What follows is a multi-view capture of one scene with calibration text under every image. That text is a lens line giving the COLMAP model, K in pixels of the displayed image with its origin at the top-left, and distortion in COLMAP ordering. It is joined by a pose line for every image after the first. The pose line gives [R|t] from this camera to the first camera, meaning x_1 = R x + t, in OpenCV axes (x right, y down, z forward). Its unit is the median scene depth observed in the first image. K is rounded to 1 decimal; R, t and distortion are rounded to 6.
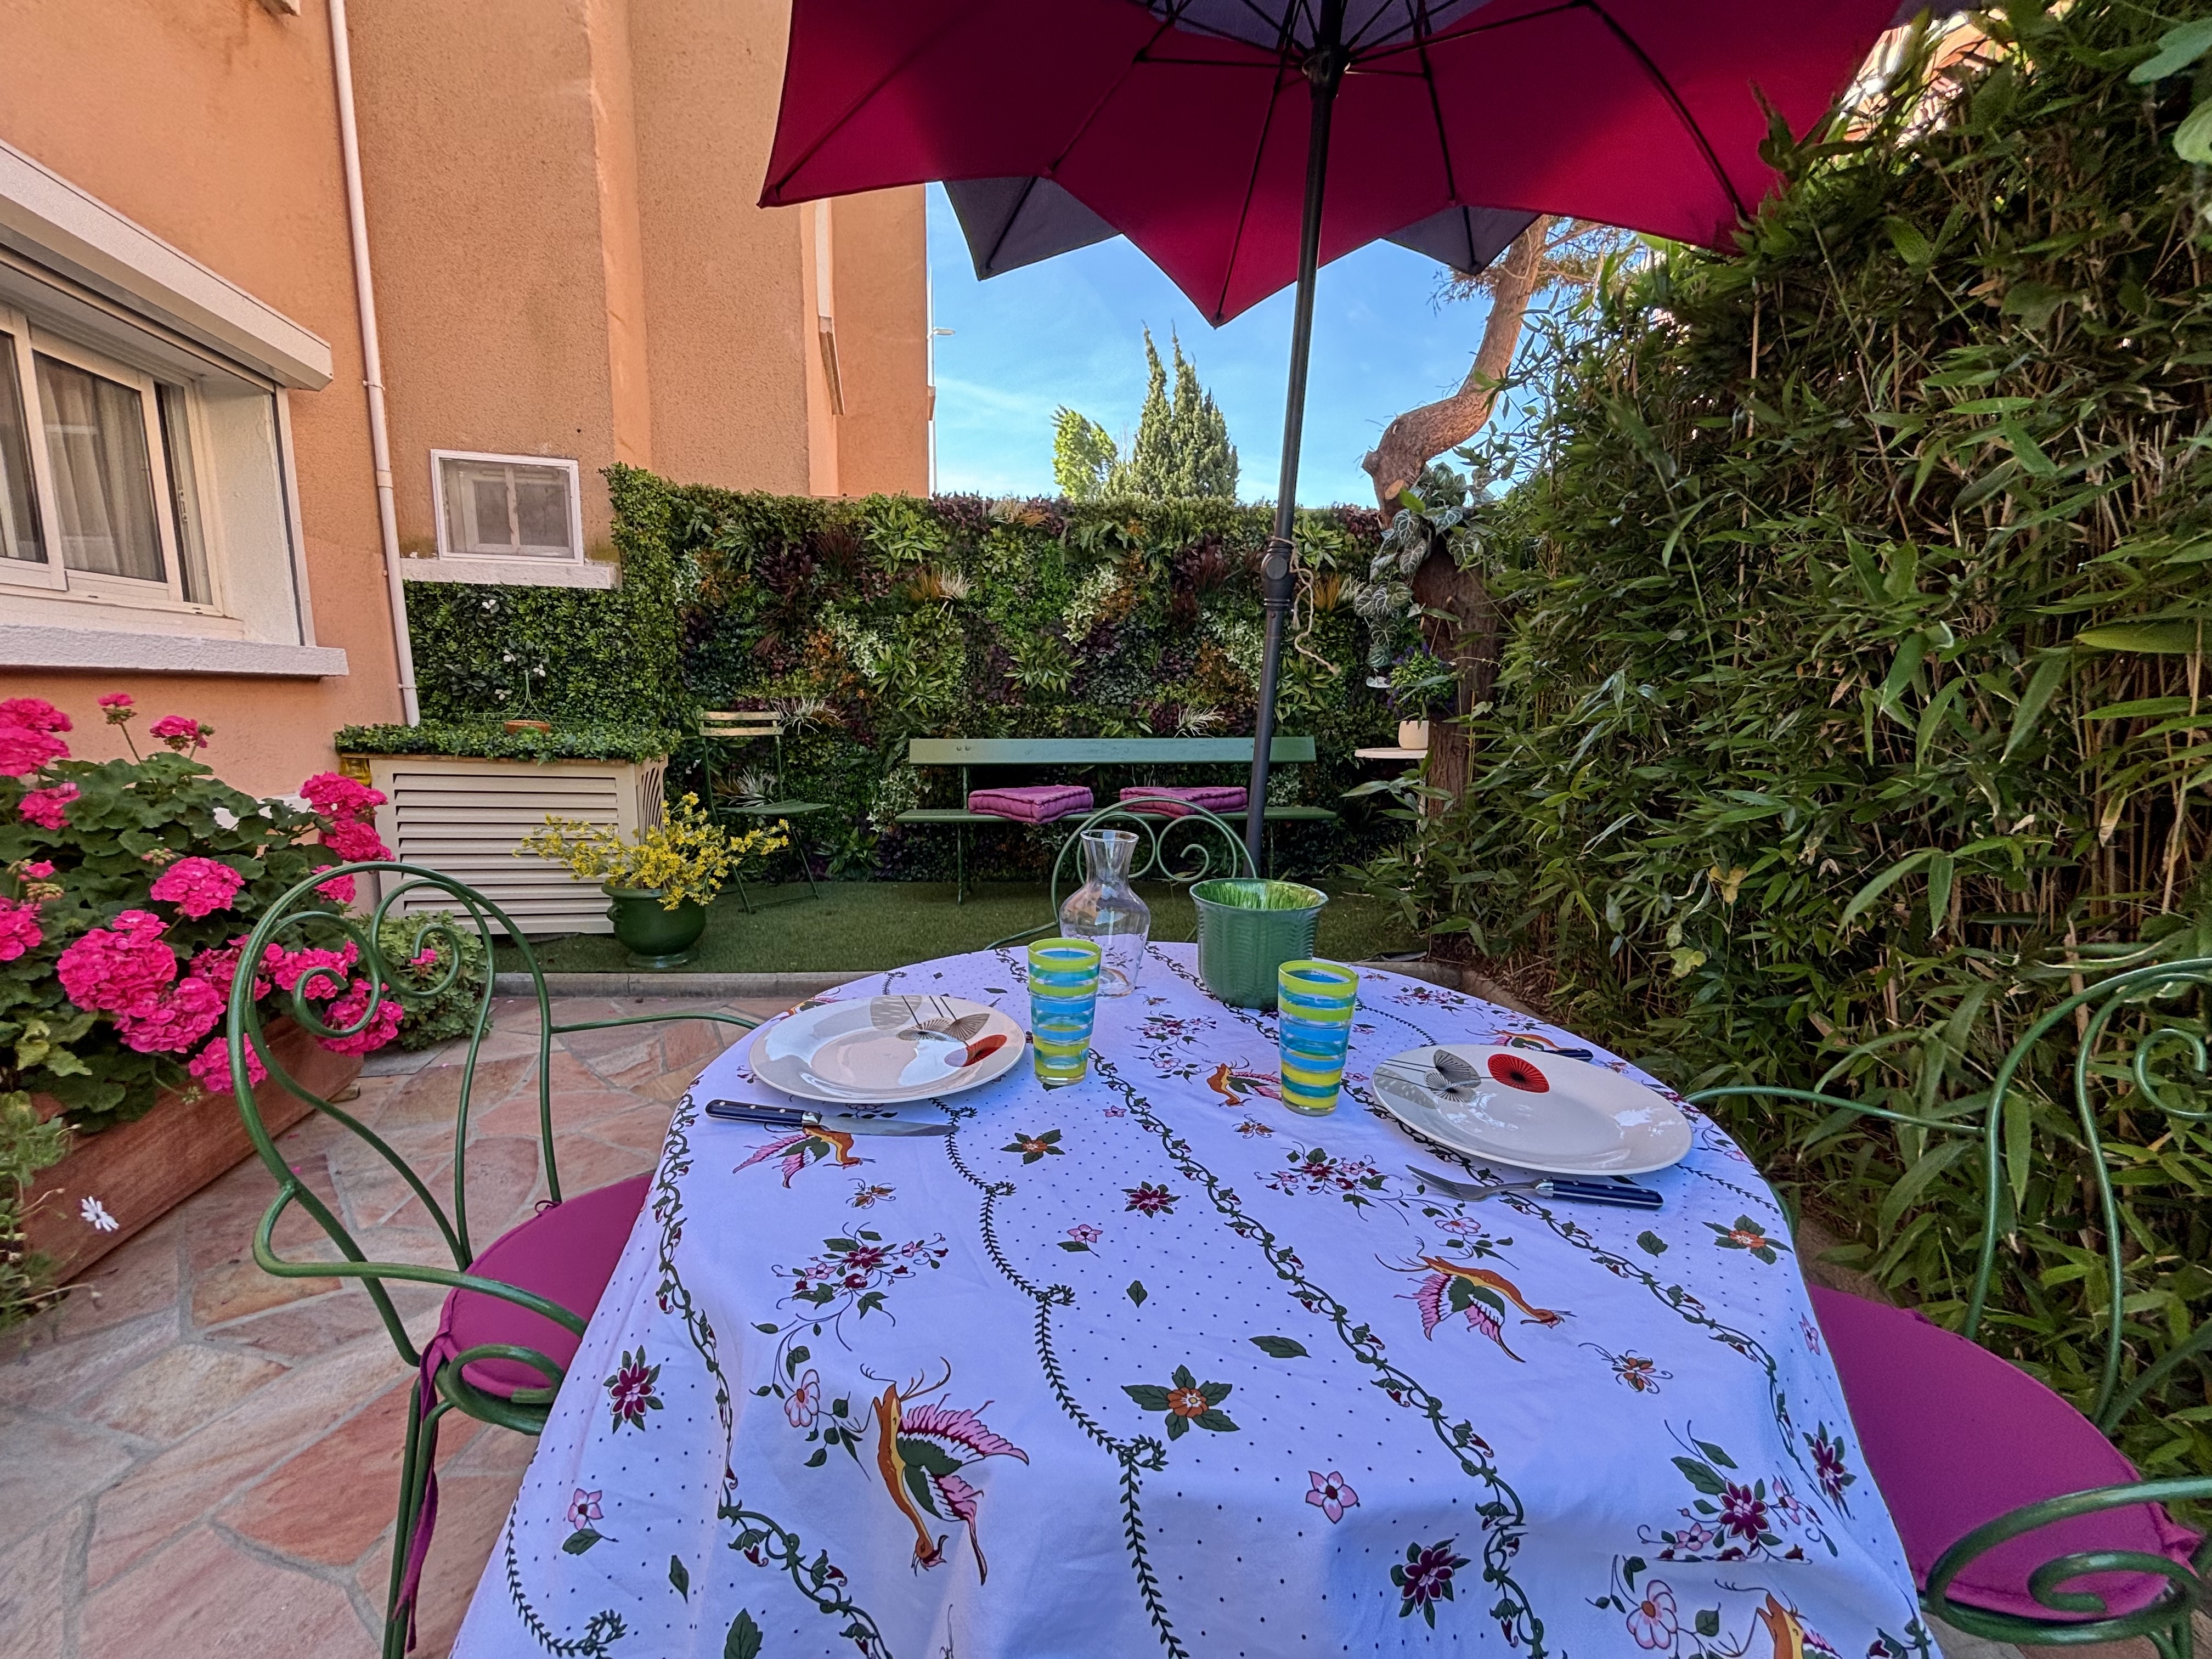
lens RADIAL K [[893.0, 0, 1102.0], [0, 893.0, 837.1], [0, 0, 1]] dist [0.022684, -0.008214]
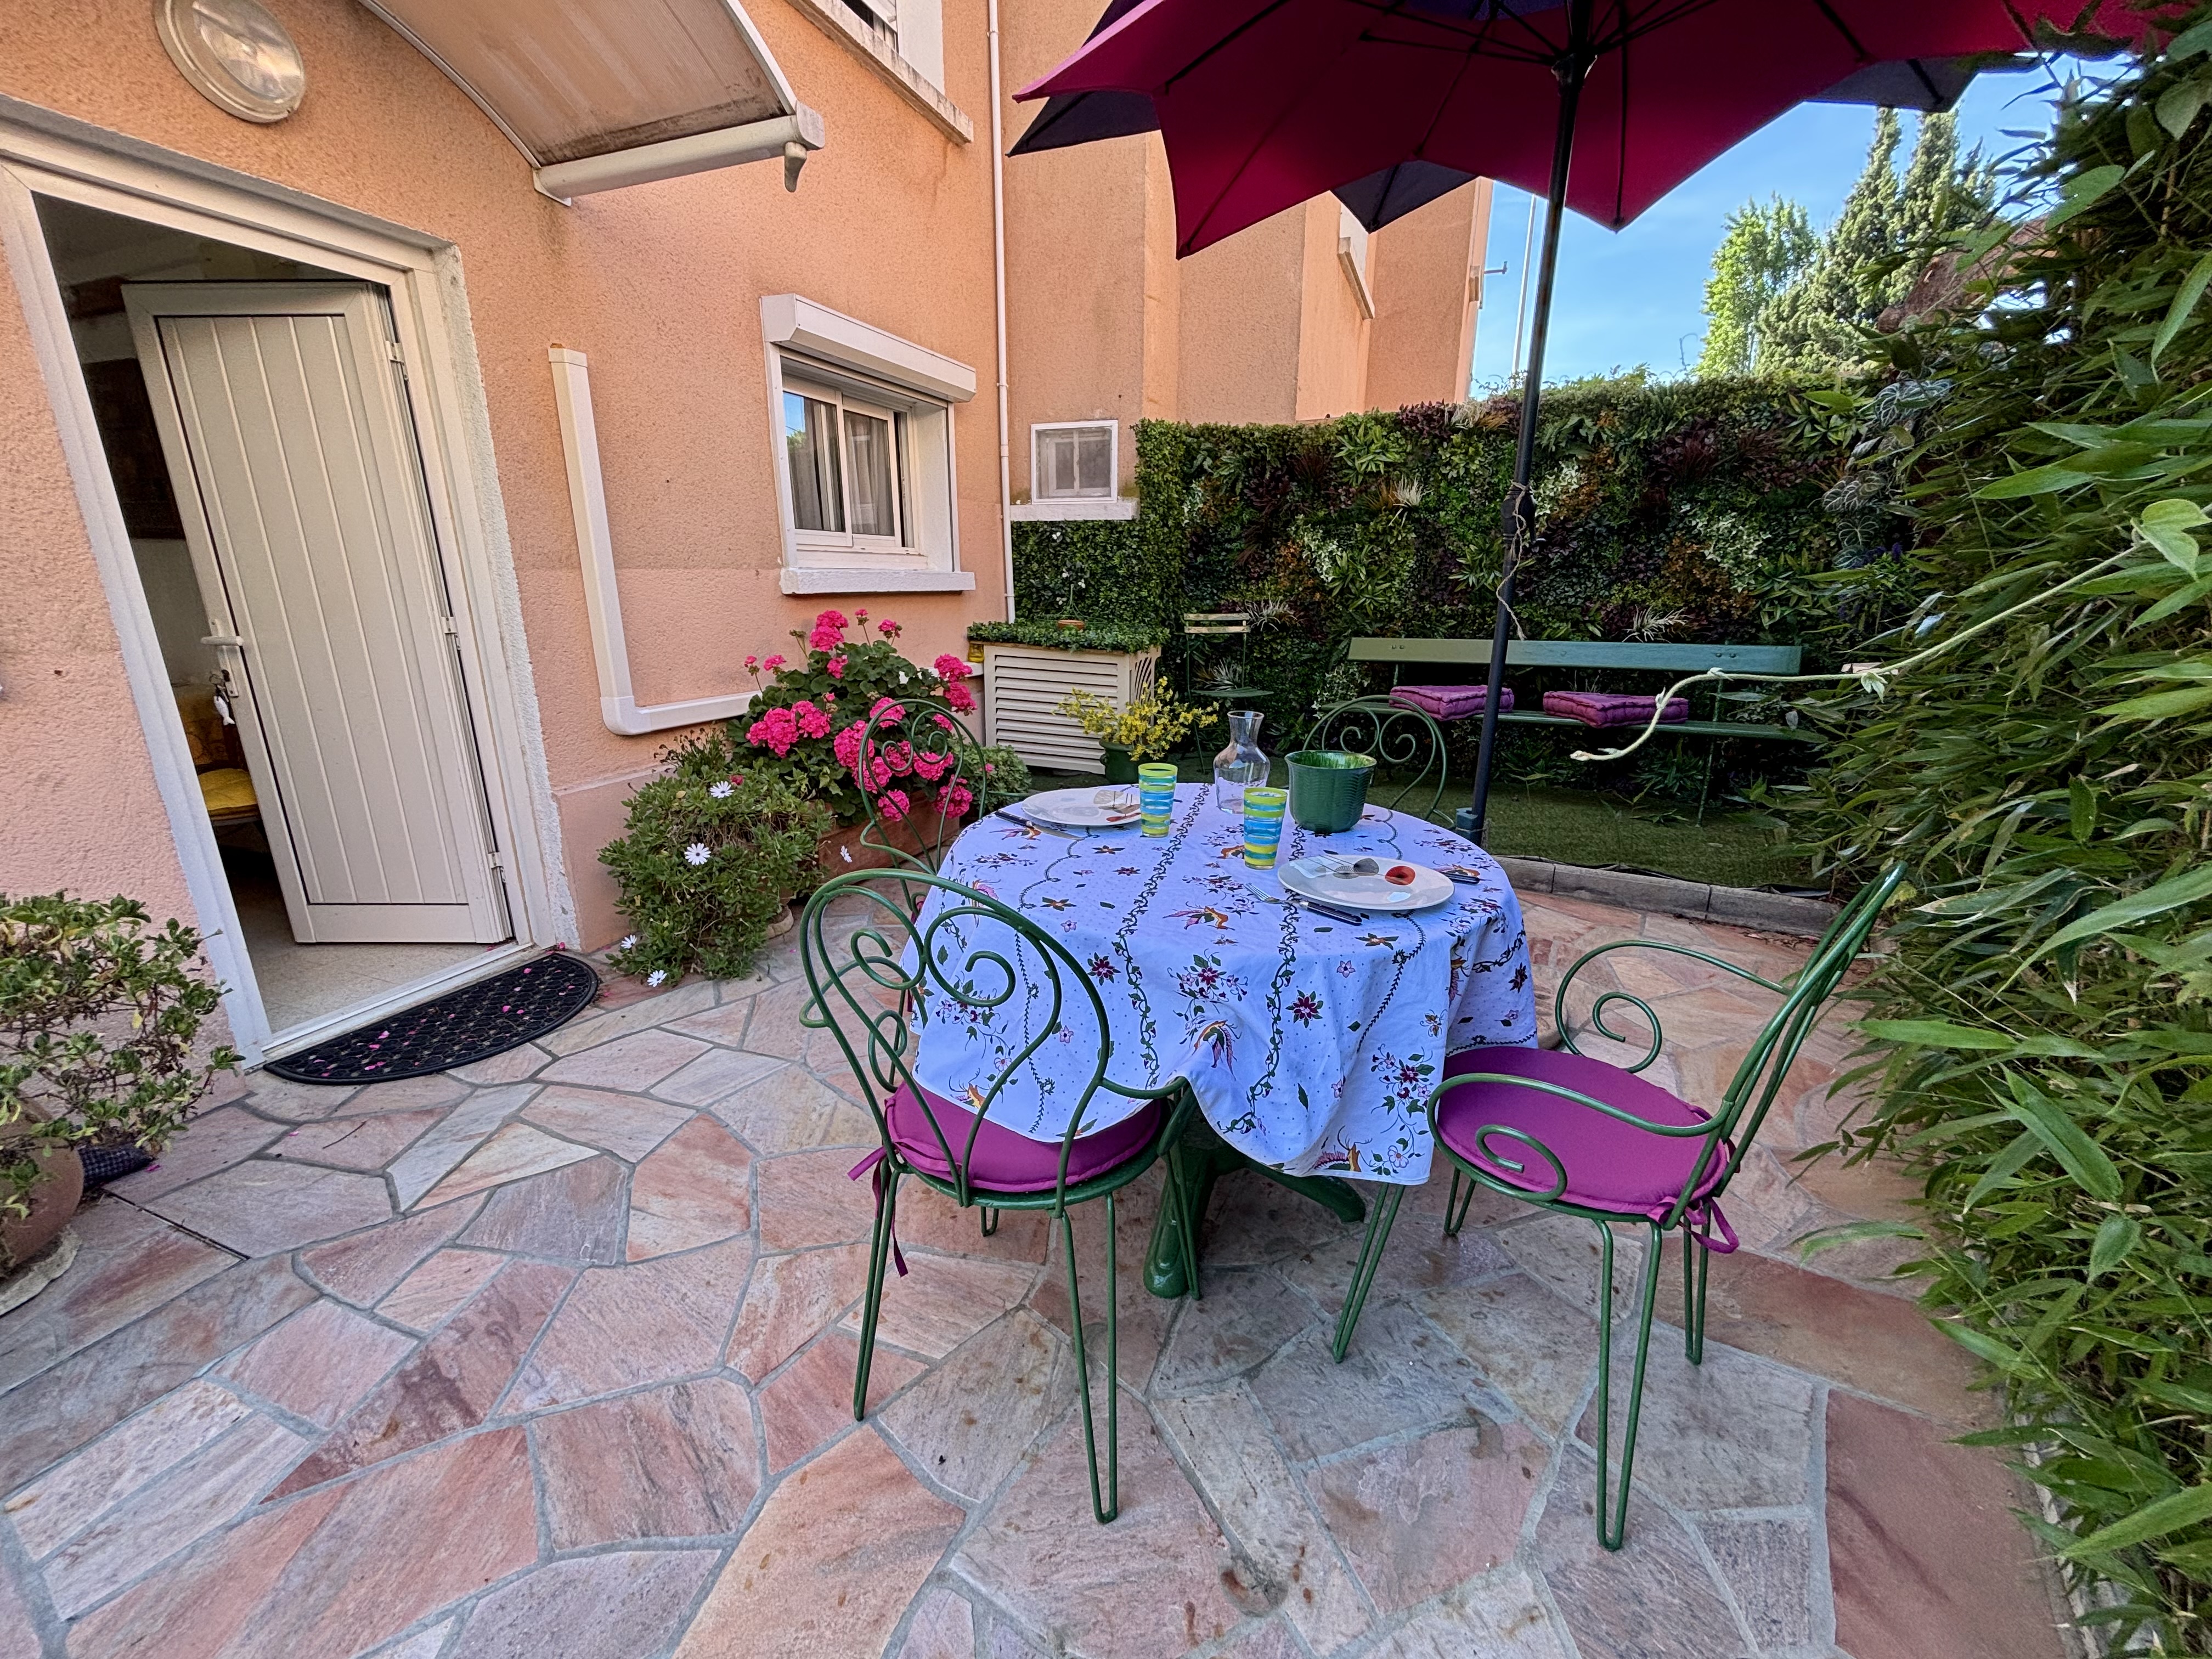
lens RADIAL K [[892.5, 0, 1114.4], [0, 892.5, 848.5], [0, 0, 1]] dist [0.001314, 0.000165]
pose [[0.831848, 0.148322, -0.534817, 0.179581], [-0.078094, 0.985322, 0.151794, 0.005349], [0.549481, -0.084504, 0.831222, -0.129957]]
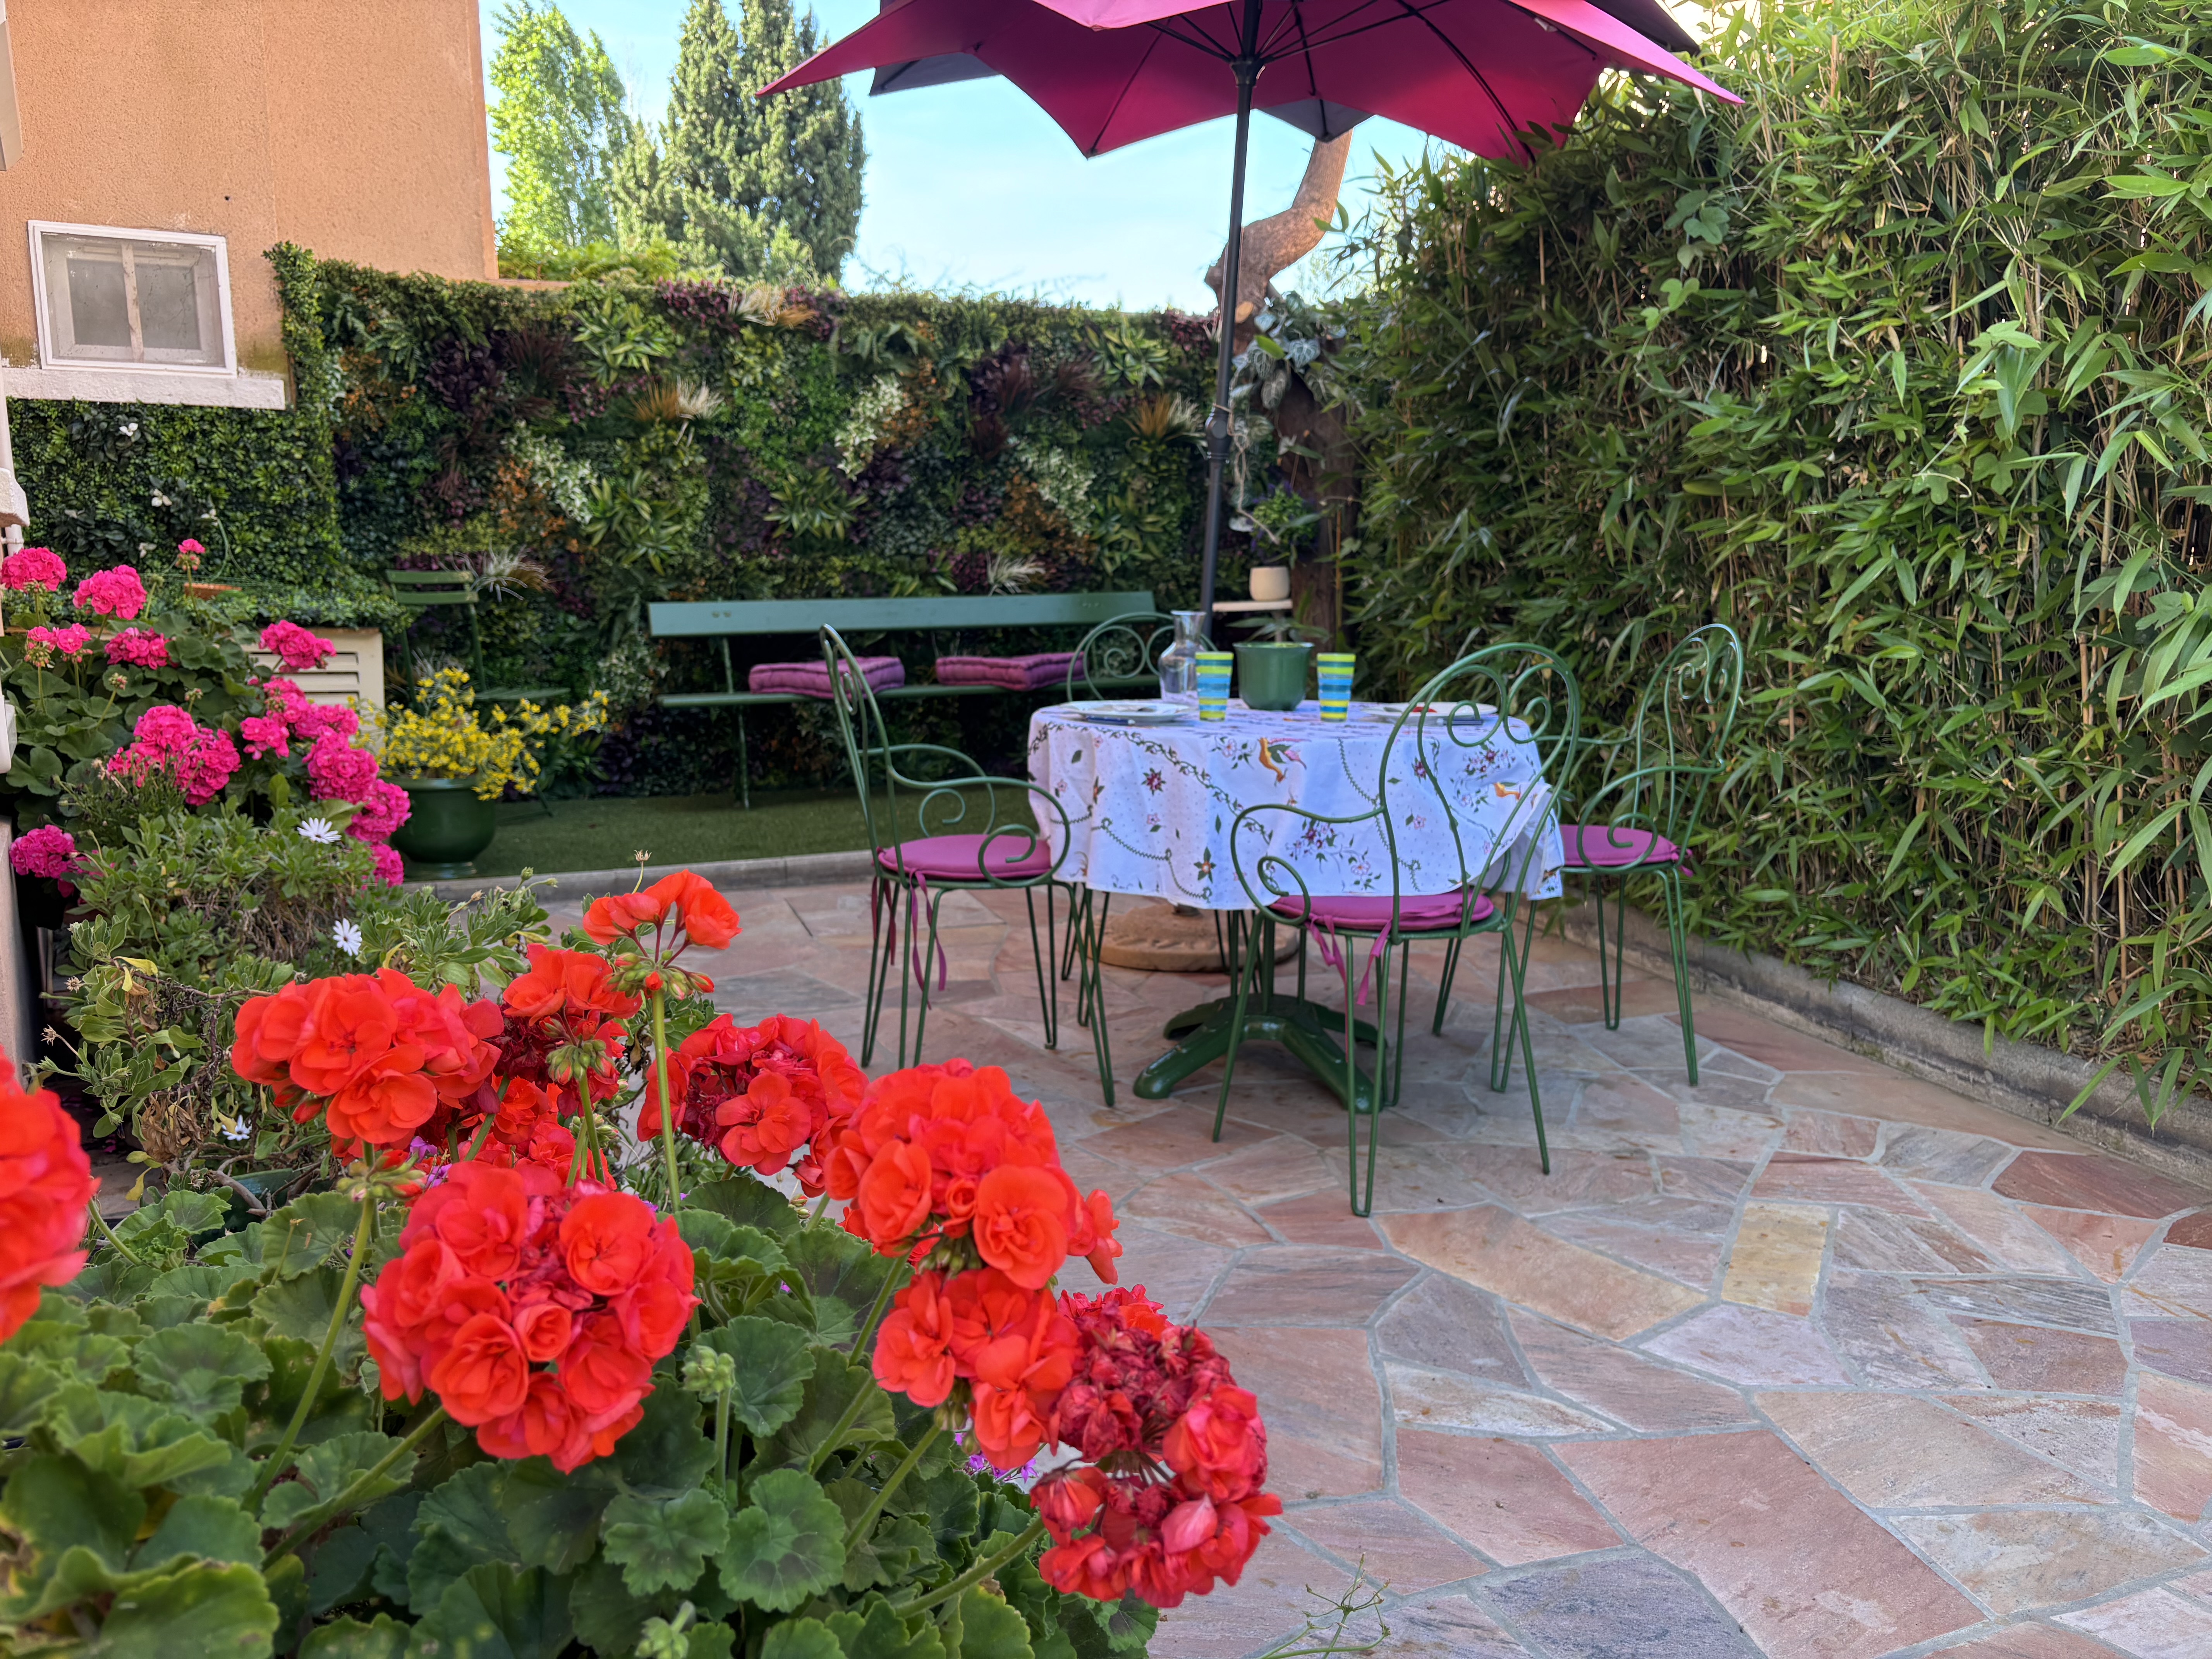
lens RADIAL K [[1684.4, 0, 1119.6], [0, 1684.4, 843.9], [0, 0, 1]] dist [-0.008742, 0.032747]
pose [[0.956402, -0.063310, 0.285109, -0.253979], [0.061012, 0.997993, 0.016946, 0.094132], [-0.285609, 0.001188, 0.958345, -0.483892]]
